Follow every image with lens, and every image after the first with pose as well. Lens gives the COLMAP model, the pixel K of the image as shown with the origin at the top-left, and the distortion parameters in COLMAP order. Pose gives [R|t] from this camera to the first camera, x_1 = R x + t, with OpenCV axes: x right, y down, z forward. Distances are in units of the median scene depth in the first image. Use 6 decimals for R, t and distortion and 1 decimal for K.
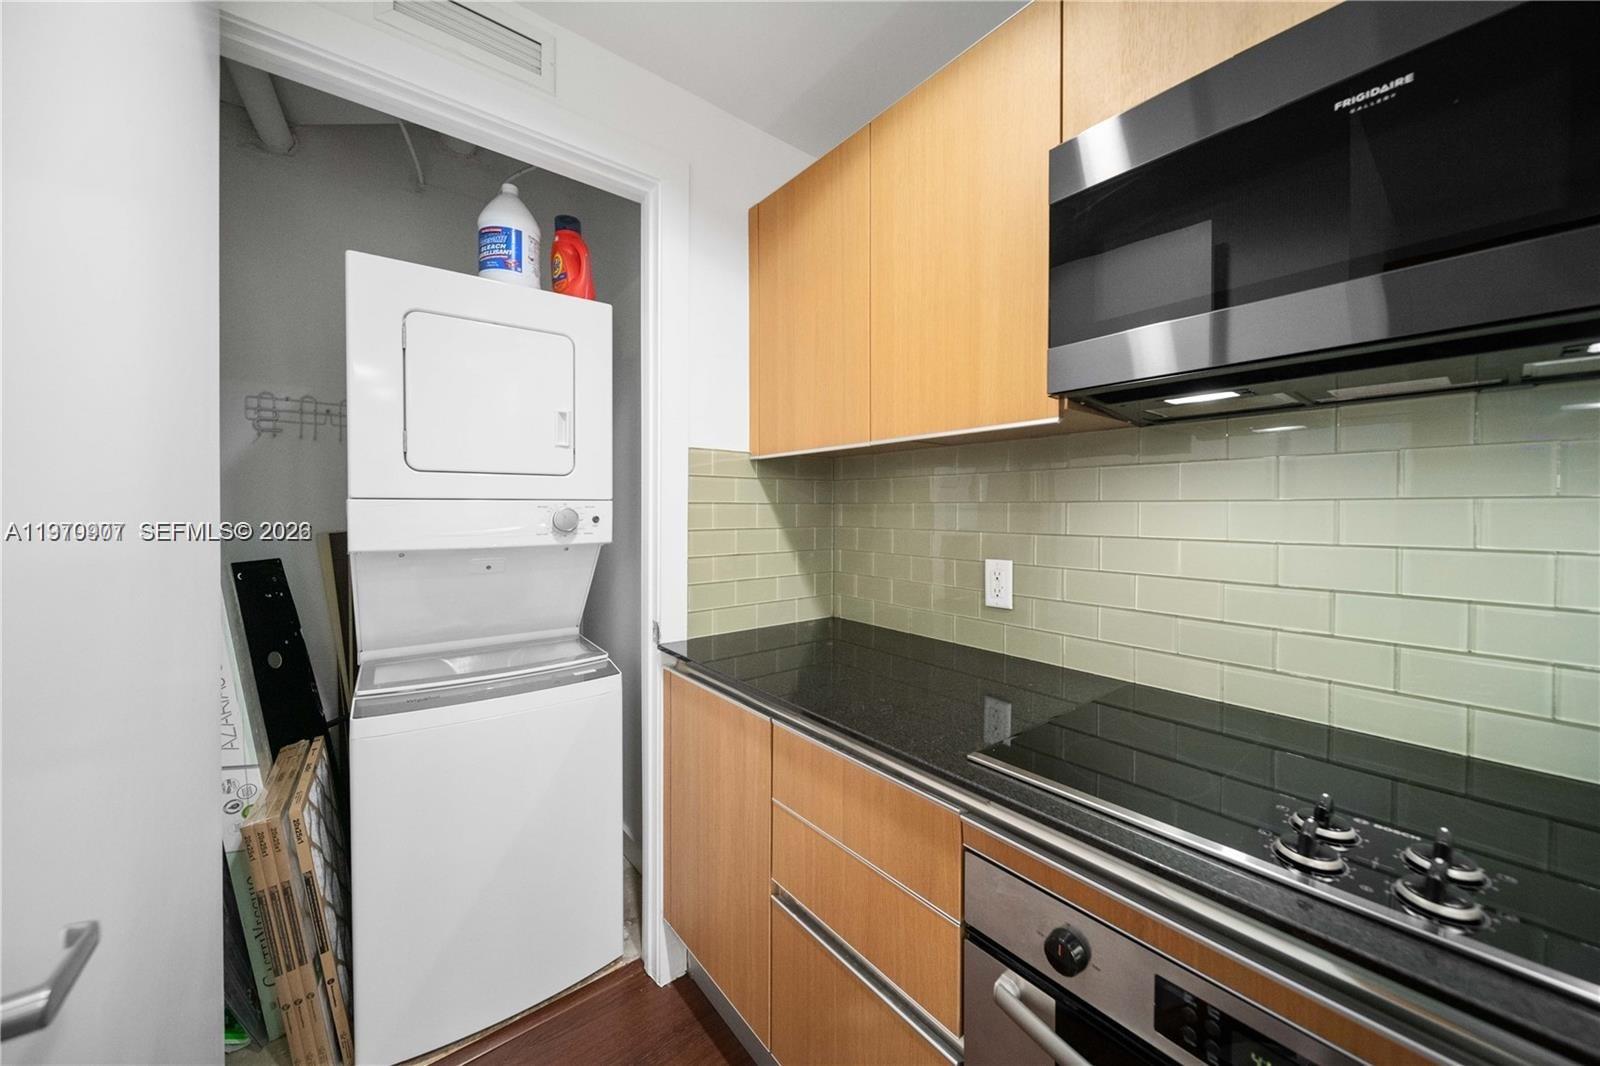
lens RADIAL K [[571.4, 0, 806.4], [0, 571.4, 518.9], [0, 0, 1]] dist [-0.000283, -0.000612]
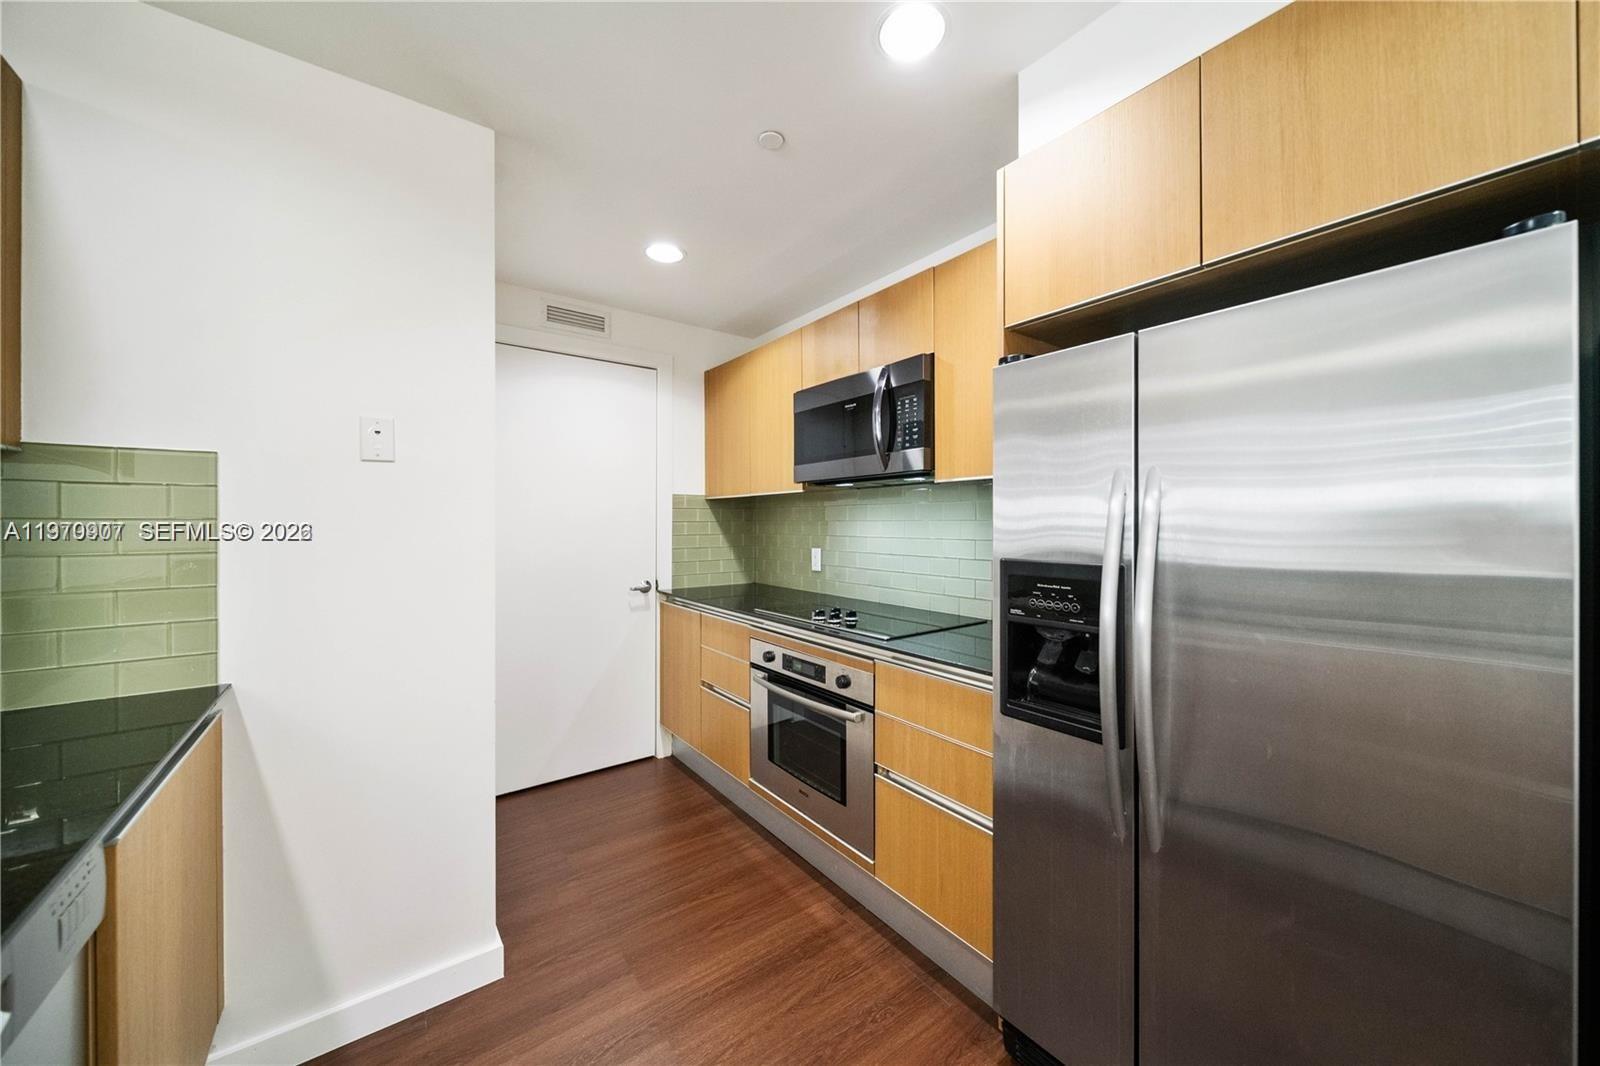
lens RADIAL K [[571.4, 0, 810.0], [0, 571.4, 523.8], [0, 0, 1]] dist [-0.000283, -0.000612]
pose [[0.999502, -0.005094, -0.031129, 0.345637], [0.004651, 0.999887, -0.014285, 0.010304], [0.031198, 0.014133, 0.999413, -1.017974]]
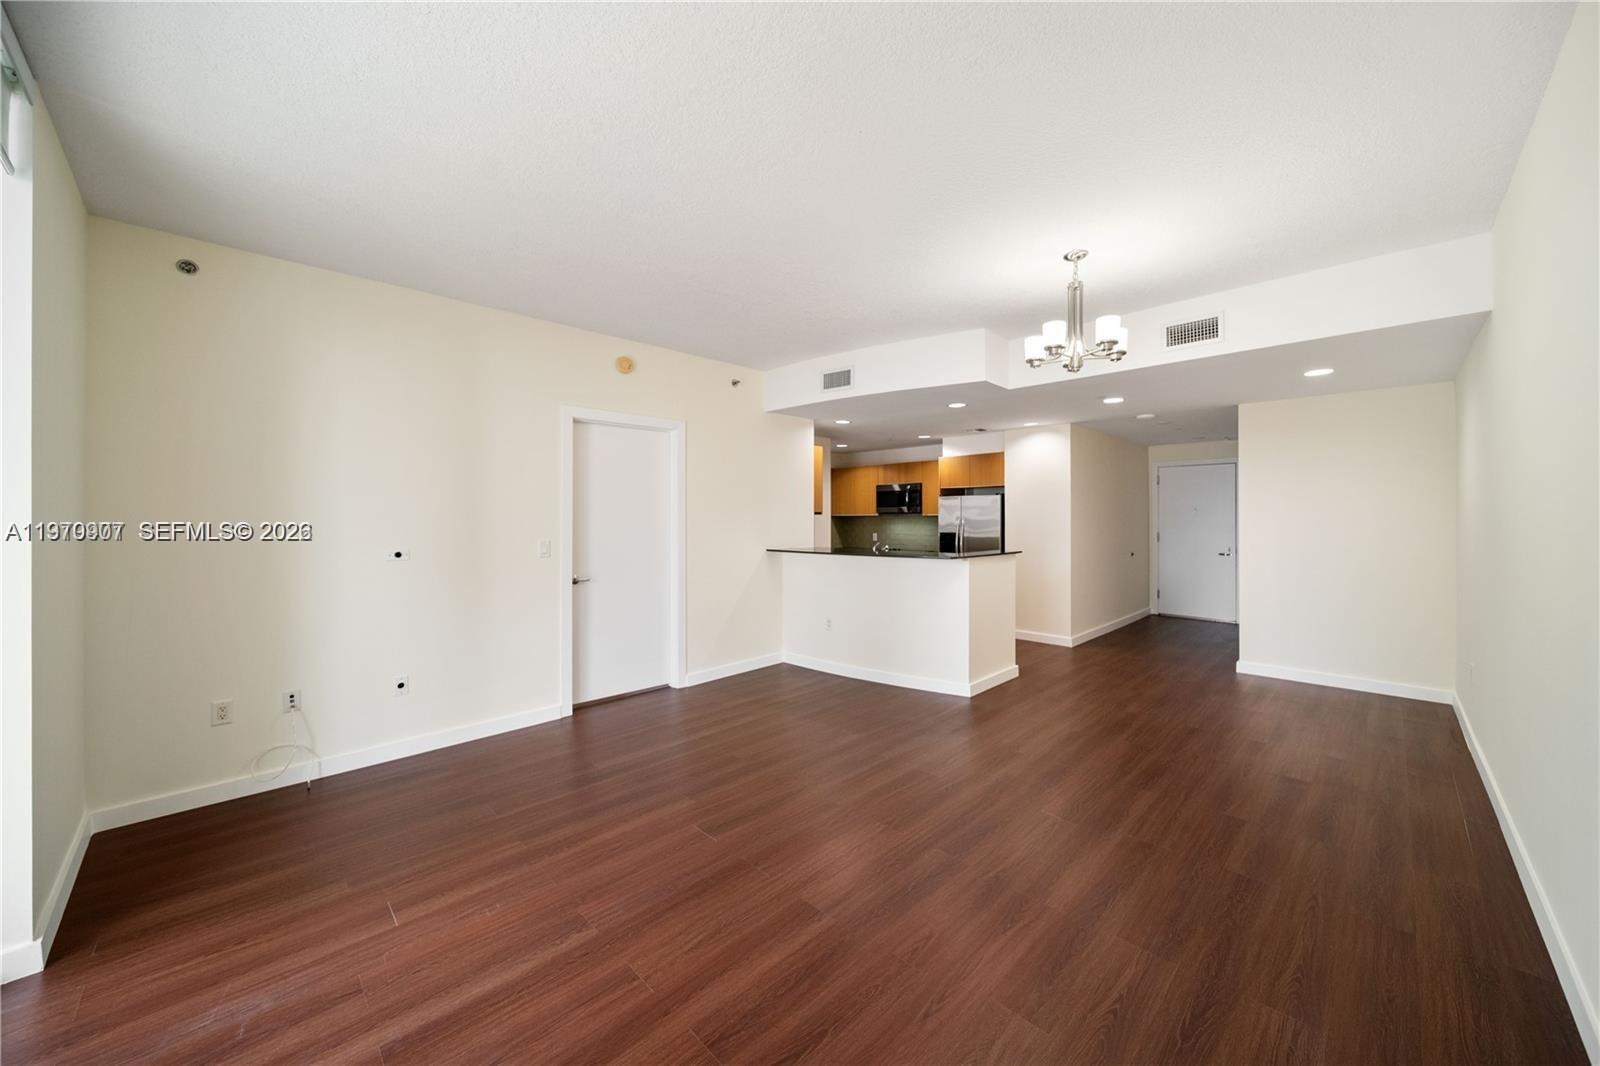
lens RADIAL K [[571.4, 0, 830.5], [0, 571.4, 511.4], [0, 0, 1]] dist [-0.000283, -0.000612]
pose [[0.989949, -0.002183, 0.141409, -0.921493], [0.005760, 0.999673, -0.024897, -0.012842], [-0.141308, 0.025461, 0.989638, -4.600729]]
